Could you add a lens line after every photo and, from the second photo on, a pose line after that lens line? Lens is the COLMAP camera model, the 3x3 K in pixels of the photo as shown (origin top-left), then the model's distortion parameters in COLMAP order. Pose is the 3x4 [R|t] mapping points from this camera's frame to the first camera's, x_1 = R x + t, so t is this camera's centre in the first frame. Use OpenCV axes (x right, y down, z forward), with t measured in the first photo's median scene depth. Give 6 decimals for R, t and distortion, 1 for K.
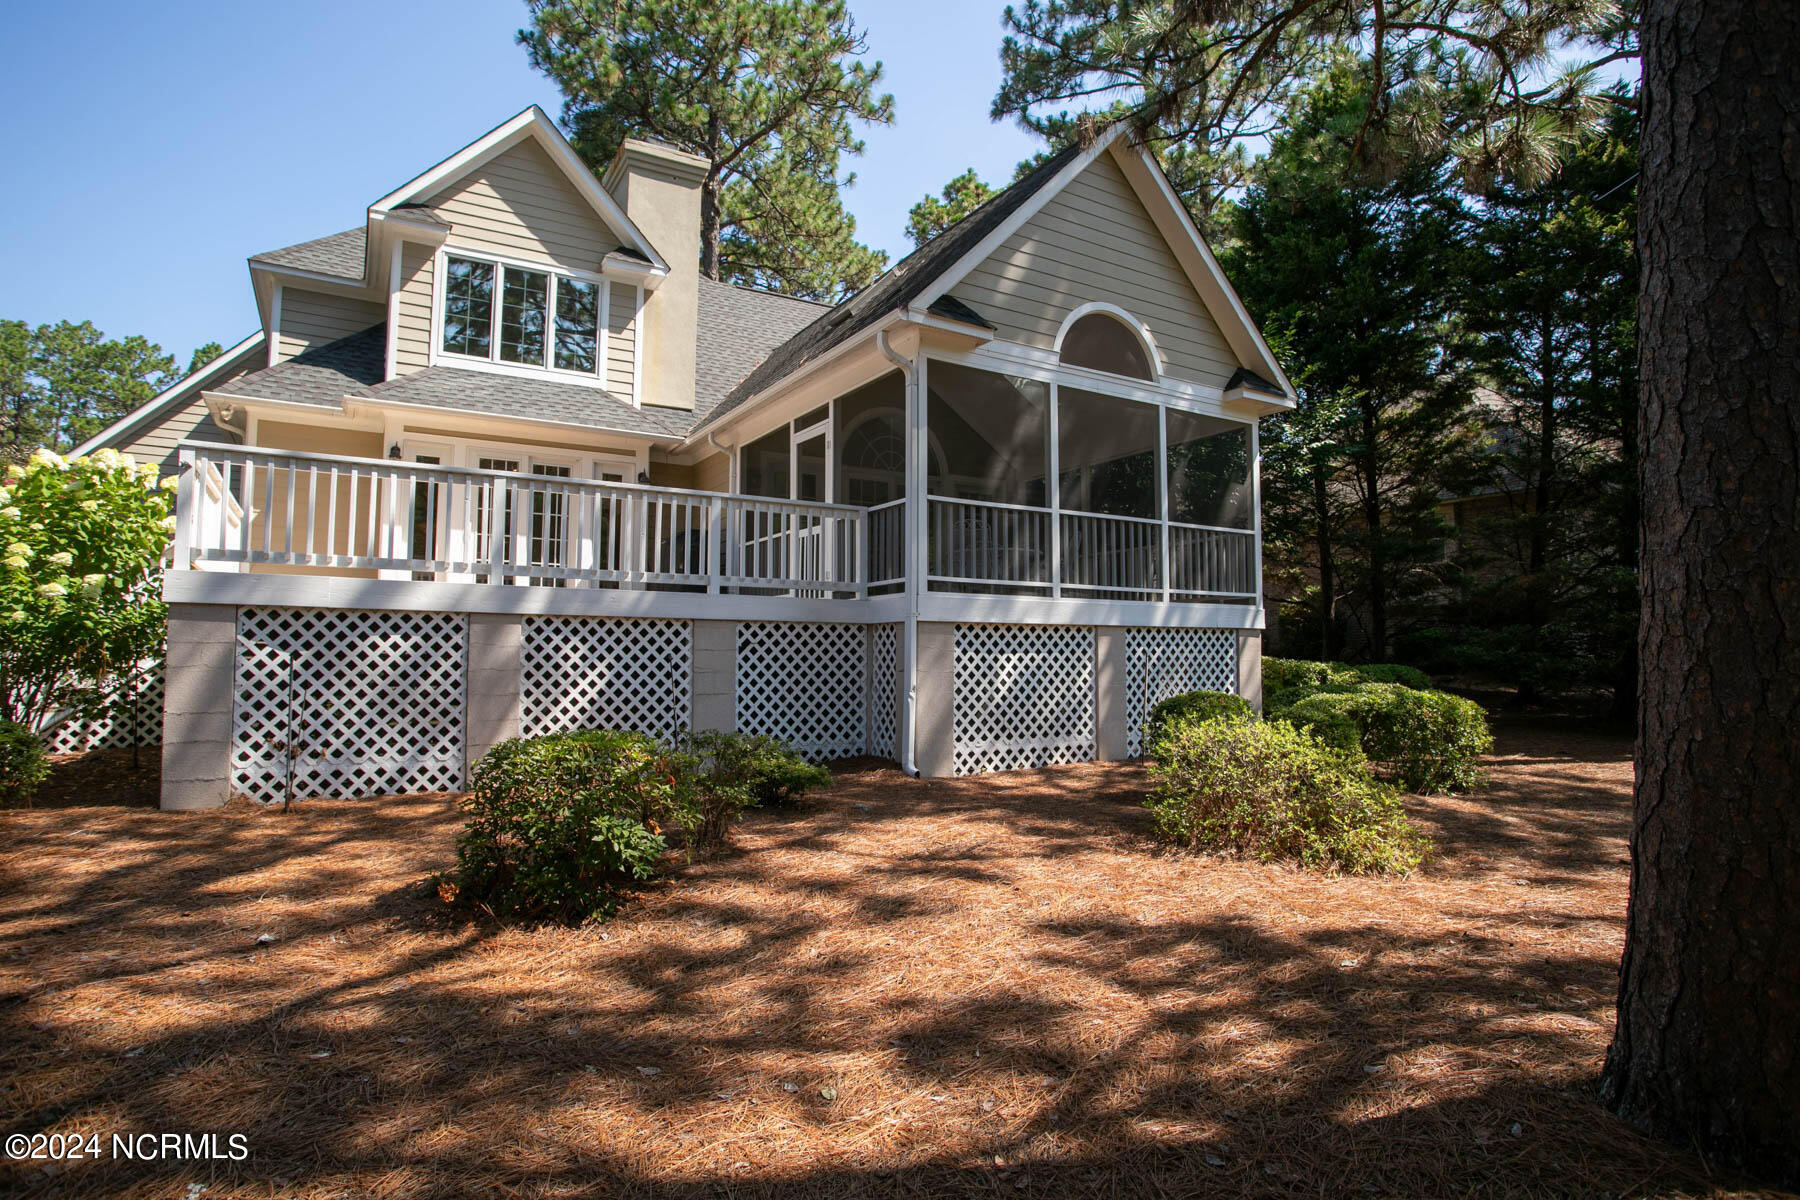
lens RADIAL K [[946.3, 0, 900.1], [0, 946.3, 594.6], [0, 0, 1]] dist [-0.031017, 0.001654]
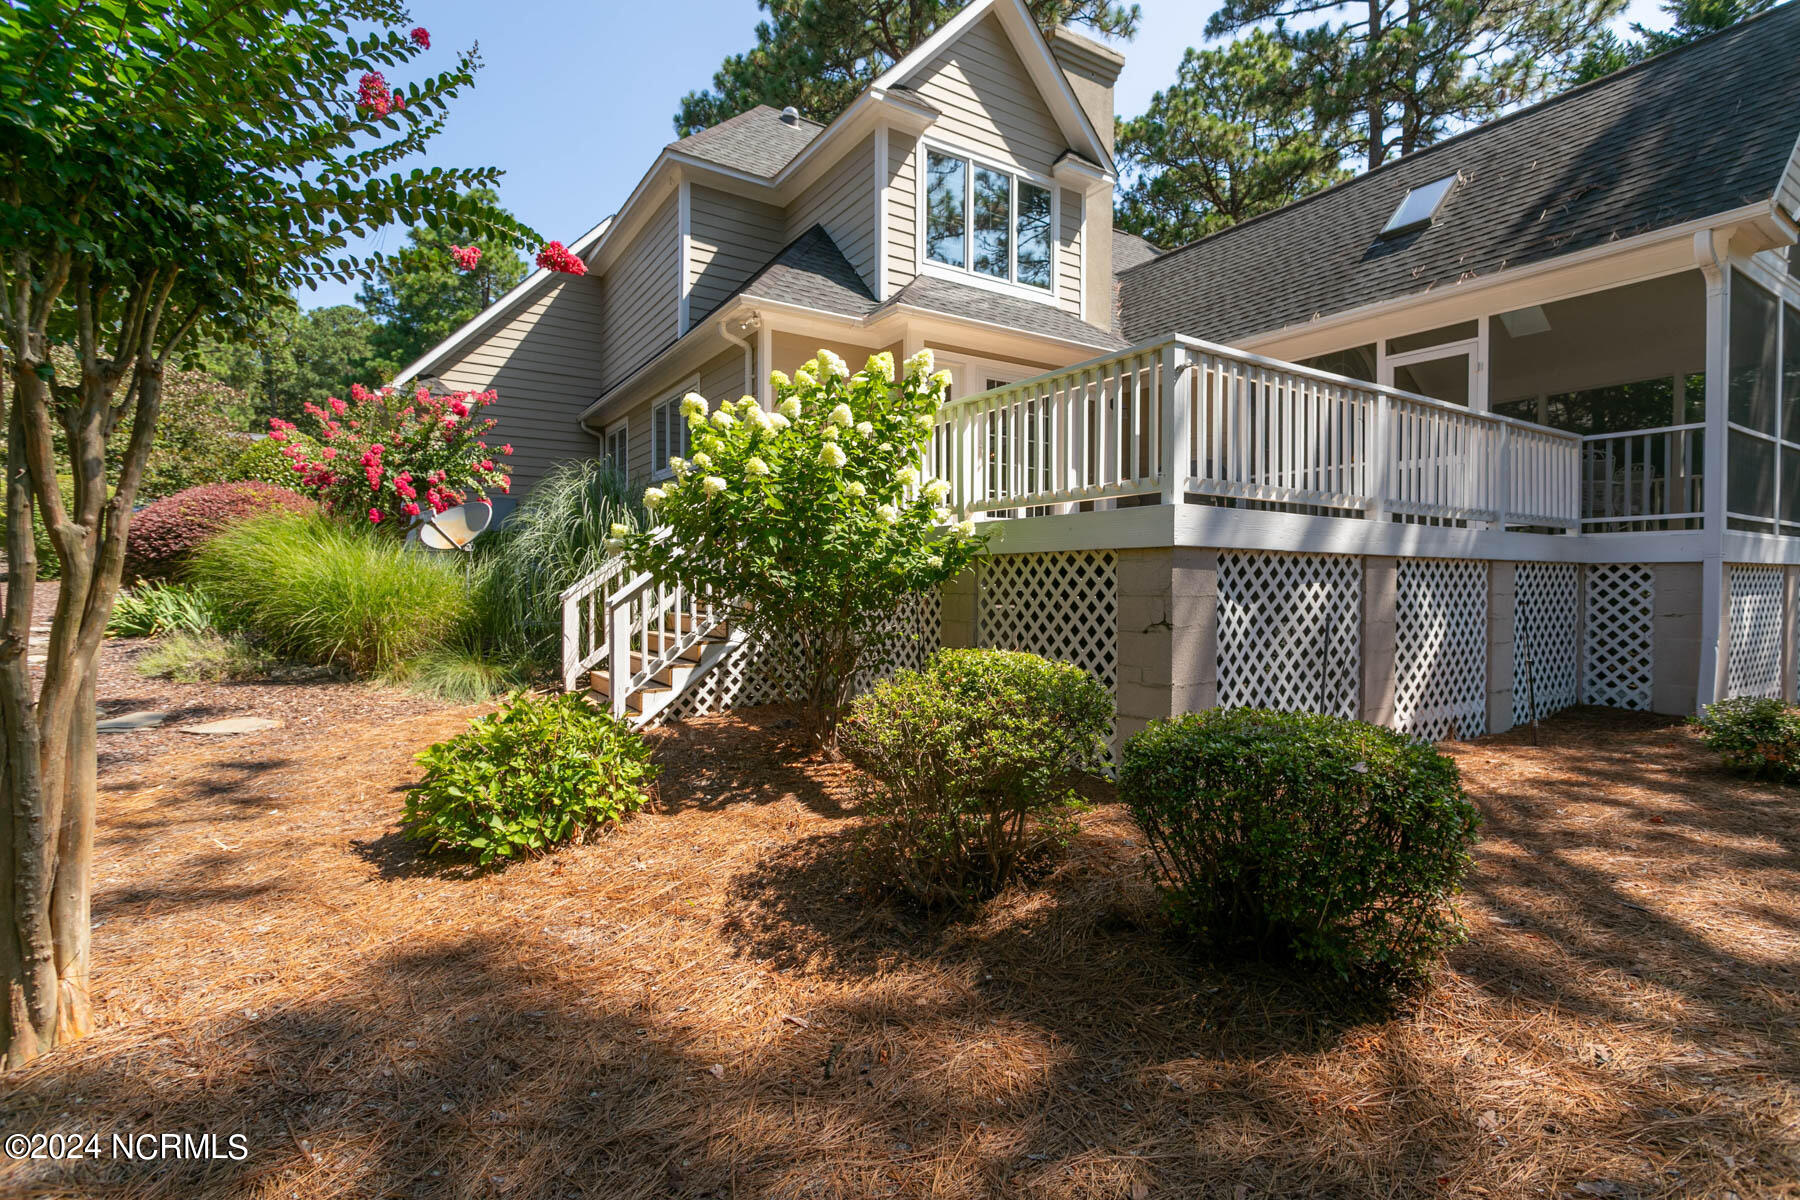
lens RADIAL K [[854.4, 0, 900.7], [0, 854.4, 604.7], [0, 0, 1]] dist [0.002539, 0.000117]
pose [[0.999028, -0.002306, 0.044010, -0.725941], [-0.001919, 0.995407, 0.095716, -0.007743], [-0.044029, -0.095707, 0.994435, 0.193854]]
